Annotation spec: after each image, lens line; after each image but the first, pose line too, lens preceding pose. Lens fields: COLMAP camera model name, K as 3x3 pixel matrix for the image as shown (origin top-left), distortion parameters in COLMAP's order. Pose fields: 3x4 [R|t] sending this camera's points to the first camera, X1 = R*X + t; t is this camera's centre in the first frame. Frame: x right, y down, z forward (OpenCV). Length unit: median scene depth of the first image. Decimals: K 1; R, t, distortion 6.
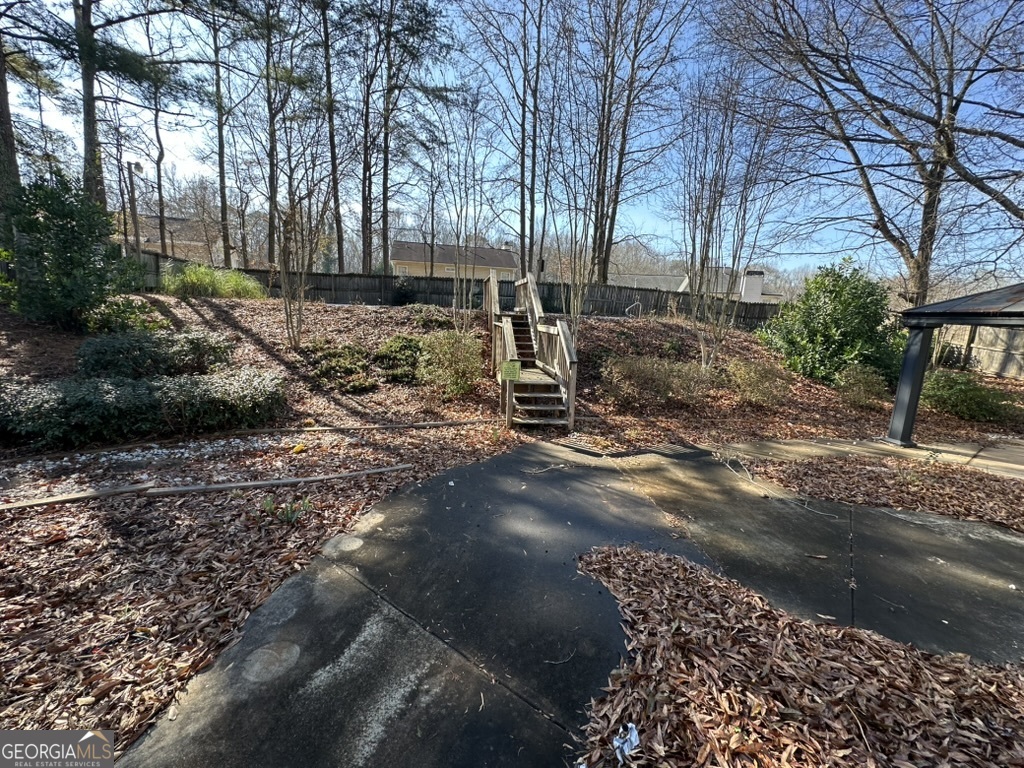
lens RADIAL K [[409.2, 0, 509.0], [0, 409.2, 380.3], [0, 0, 1]] dist [-0.001146, 0.000121]
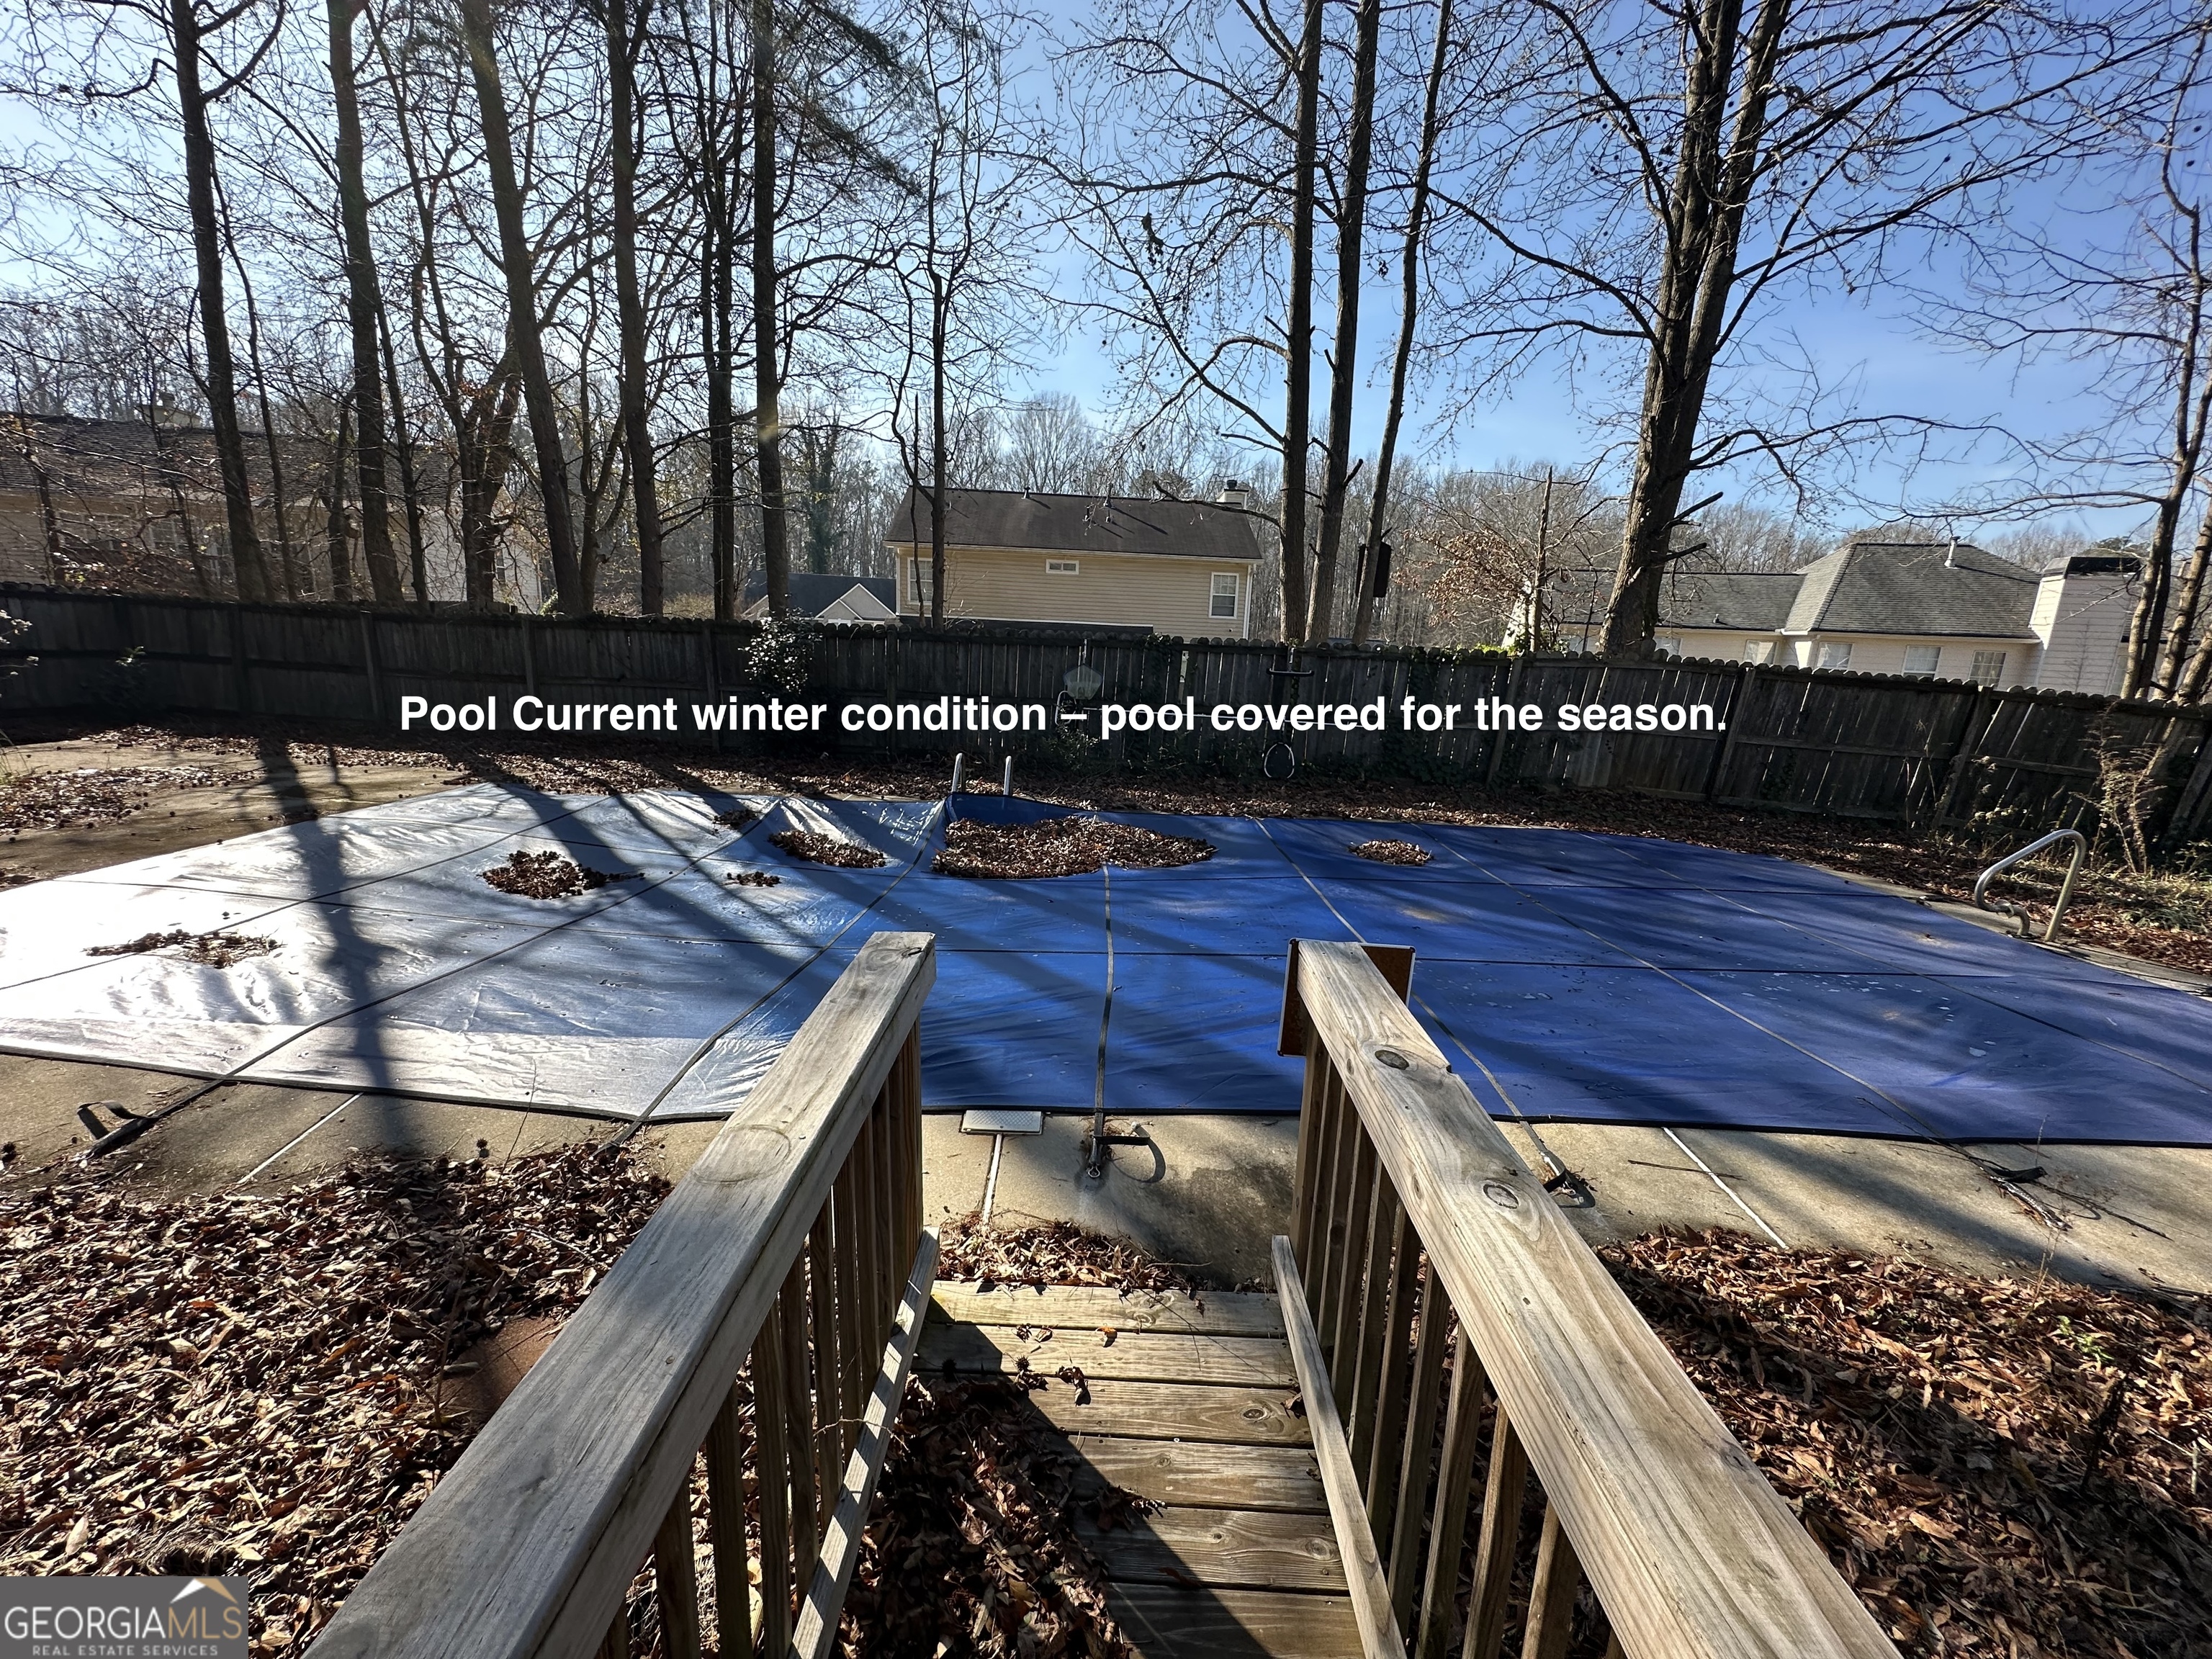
lens RADIAL K [[883.9, 0, 1107.5], [0, 883.9, 822.6], [0, 0, 1]] dist [-0.001146, 0.000121]
pose [[0.987884, 0.032802, -0.151688, 0.010727], [-0.028461, 0.999123, 0.030696, -0.144714], [0.152562, -0.026007, 0.987952, 0.468200]]
